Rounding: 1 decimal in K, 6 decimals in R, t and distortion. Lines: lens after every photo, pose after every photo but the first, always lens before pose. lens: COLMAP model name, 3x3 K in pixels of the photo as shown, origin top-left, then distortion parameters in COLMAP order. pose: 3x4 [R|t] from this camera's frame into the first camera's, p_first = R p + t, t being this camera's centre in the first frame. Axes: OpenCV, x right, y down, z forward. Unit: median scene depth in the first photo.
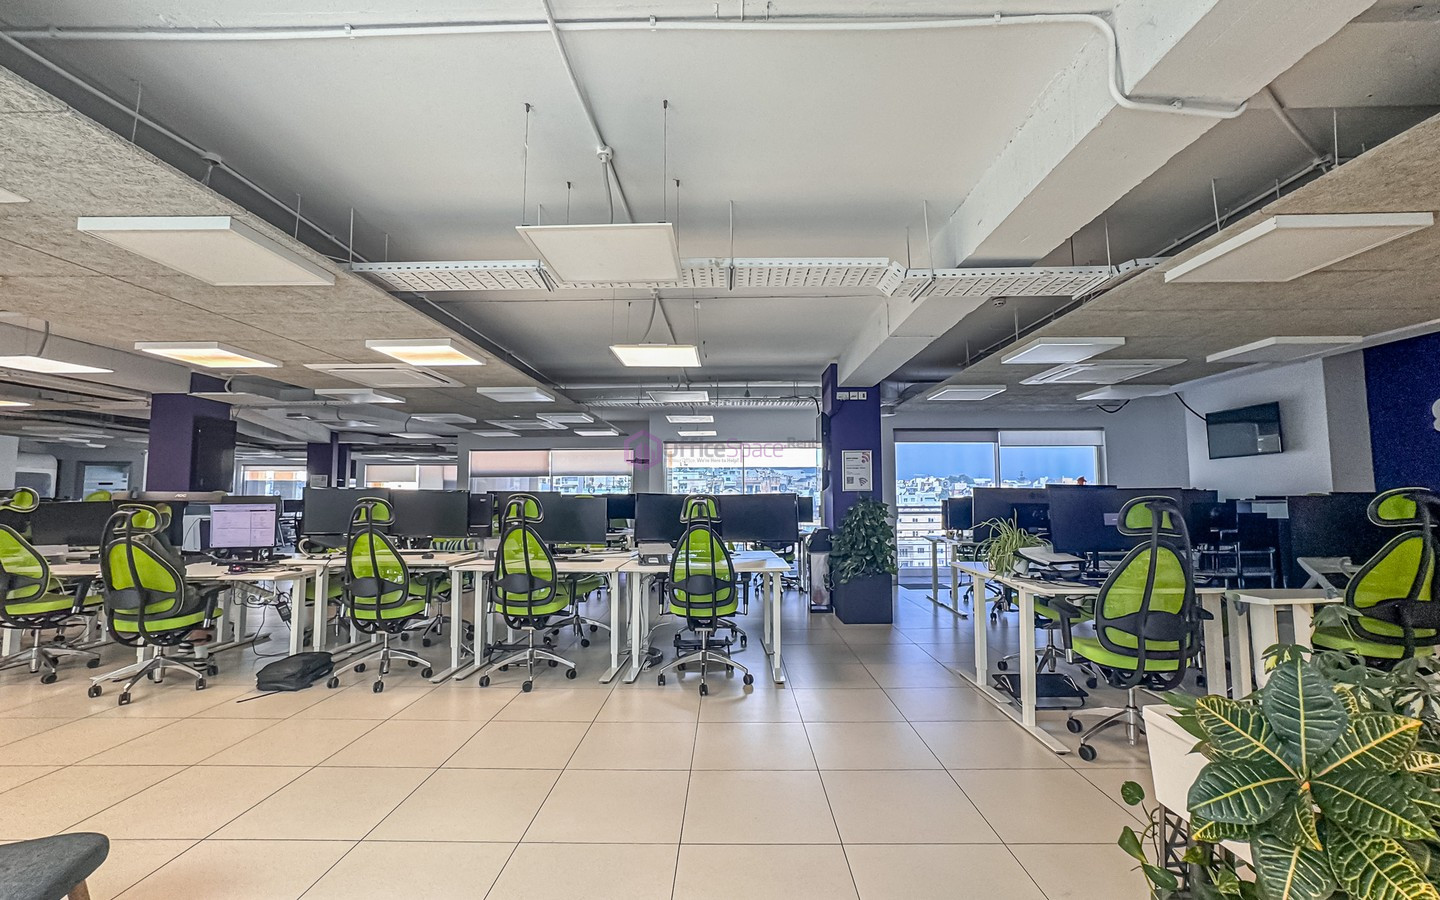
lens RADIAL K [[587.5, 0, 707.9], [0, 587.5, 456.1], [0, 0, 1]] dist [-0.024452, 0.011883]
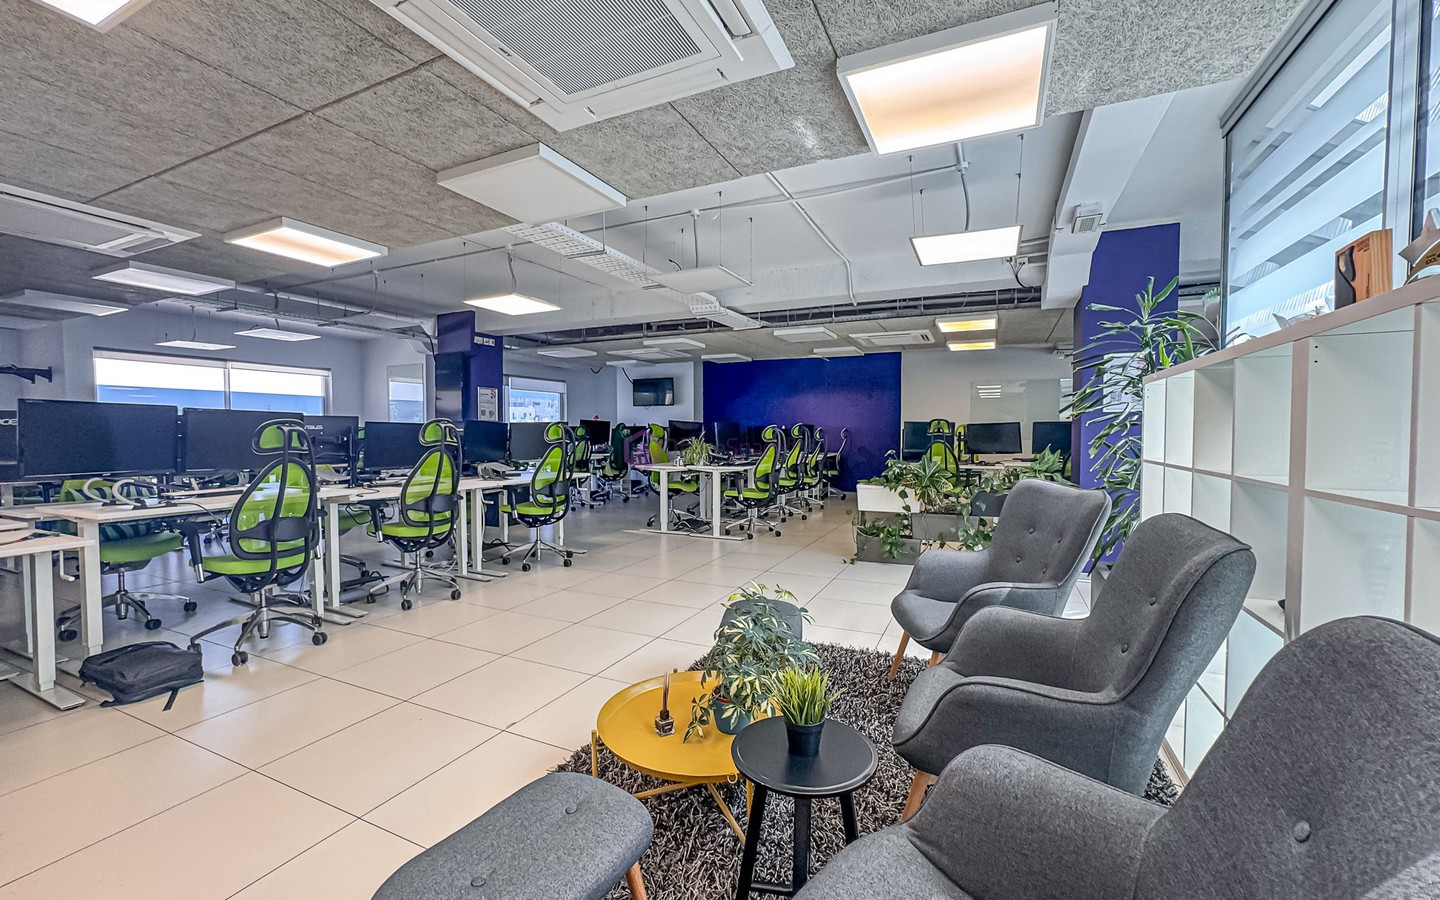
lens RADIAL K [[587.5, 0, 708.9], [0, 587.5, 454.6], [0, 0, 1]] dist [-0.024452, 0.011883]
pose [[0.413866, -0.033821, 0.909709, -0.611767], [-0.064176, 0.995739, 0.066216, 0.016650], [-0.908073, -0.085786, 0.409932, 0.080819]]
